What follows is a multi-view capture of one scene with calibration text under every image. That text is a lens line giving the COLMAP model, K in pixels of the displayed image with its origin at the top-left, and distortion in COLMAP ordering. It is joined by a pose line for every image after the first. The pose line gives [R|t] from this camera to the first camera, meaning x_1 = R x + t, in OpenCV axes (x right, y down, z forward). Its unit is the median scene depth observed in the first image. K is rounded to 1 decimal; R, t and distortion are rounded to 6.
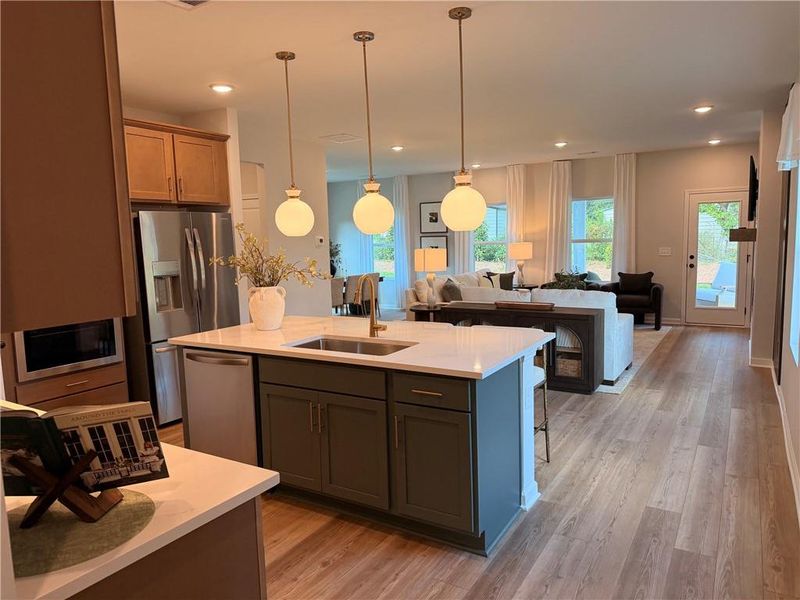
lens RADIAL K [[563.4, 0, 398.8], [0, 563.4, 302.1], [0, 0, 1]] dist [0.175434, -0.307930]
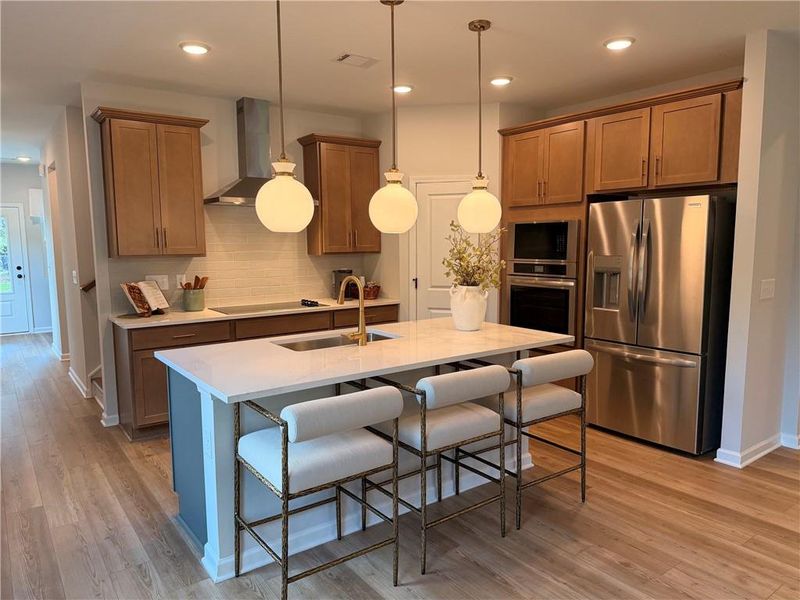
lens RADIAL K [[561.2, 0, 403.7], [0, 561.2, 302.8], [0, 0, 1]] dist [0.091549, -0.126587]
pose [[-0.383720, 0.130594, -0.914169, 0.293116], [-0.090253, 0.979907, 0.177868, -0.066407], [0.919029, 0.150758, -0.364223, 0.539133]]
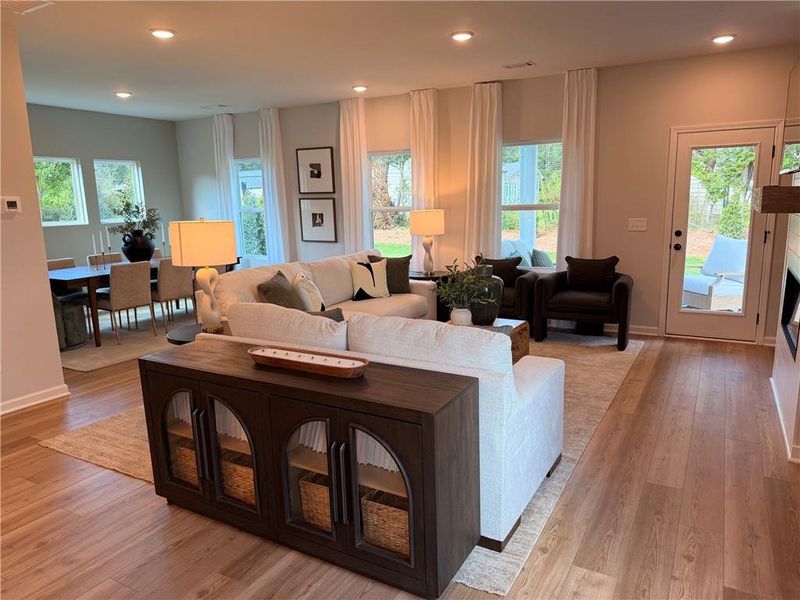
lens RADIAL K [[561.2, 0, 403.7], [0, 561.2, 302.8], [0, 0, 1]] dist [0.091549, -0.126587]
pose [[0.999443, -0.003522, 0.033182, 0.180242], [0.001318, 0.997804, 0.066221, -0.042882], [-0.033342, -0.066140, 0.997253, 0.371447]]
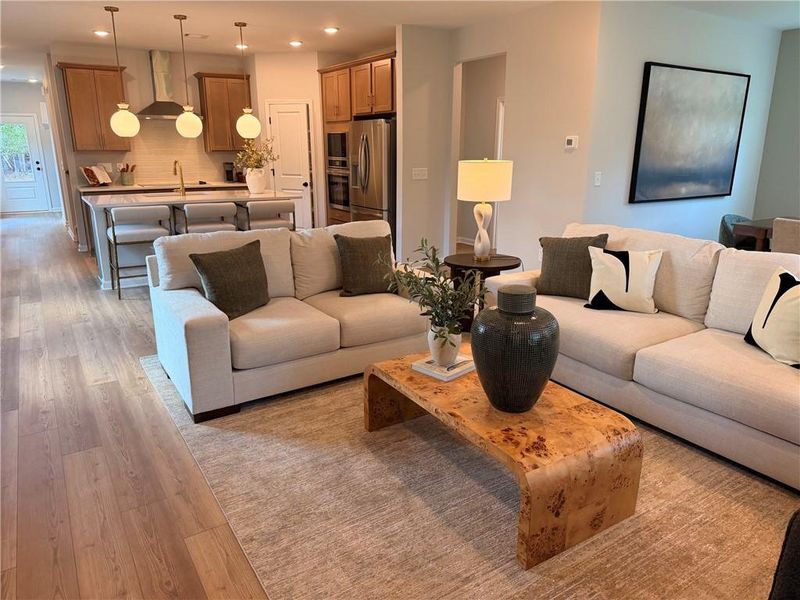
lens RADIAL K [[561.2, 0, 403.7], [0, 561.2, 302.8], [0, 0, 1]] dist [0.091549, -0.126587]
pose [[-0.439633, 0.264398, -0.858380, 0.512013], [-0.094776, 0.936700, 0.337063, -0.117005], [0.893163, 0.229538, -0.386745, 0.948807]]
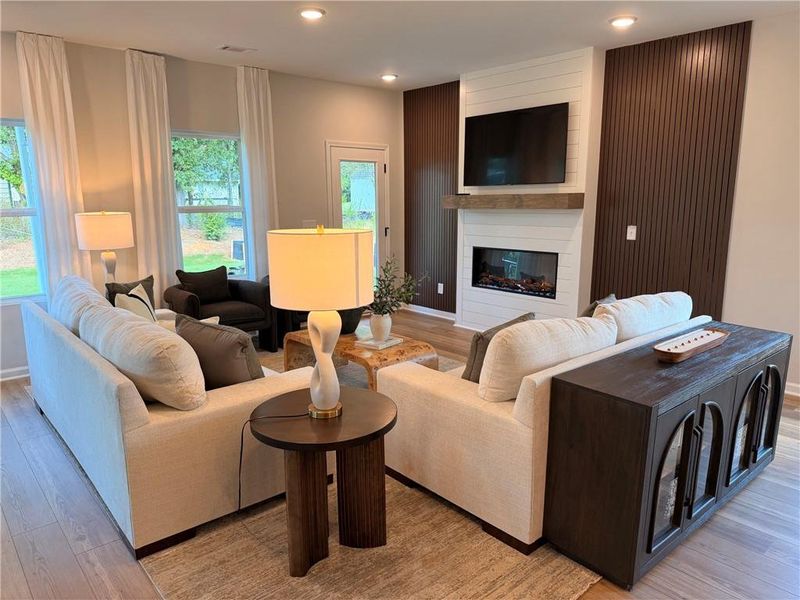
lens RADIAL K [[561.2, 0, 403.7], [0, 561.2, 302.8], [0, 0, 1]] dist [0.091549, -0.126587]
pose [[0.307326, -0.154815, 0.938927, -0.176788], [0.104745, 0.986185, 0.128323, -0.071604], [-0.945822, 0.058911, 0.319296, 0.687200]]
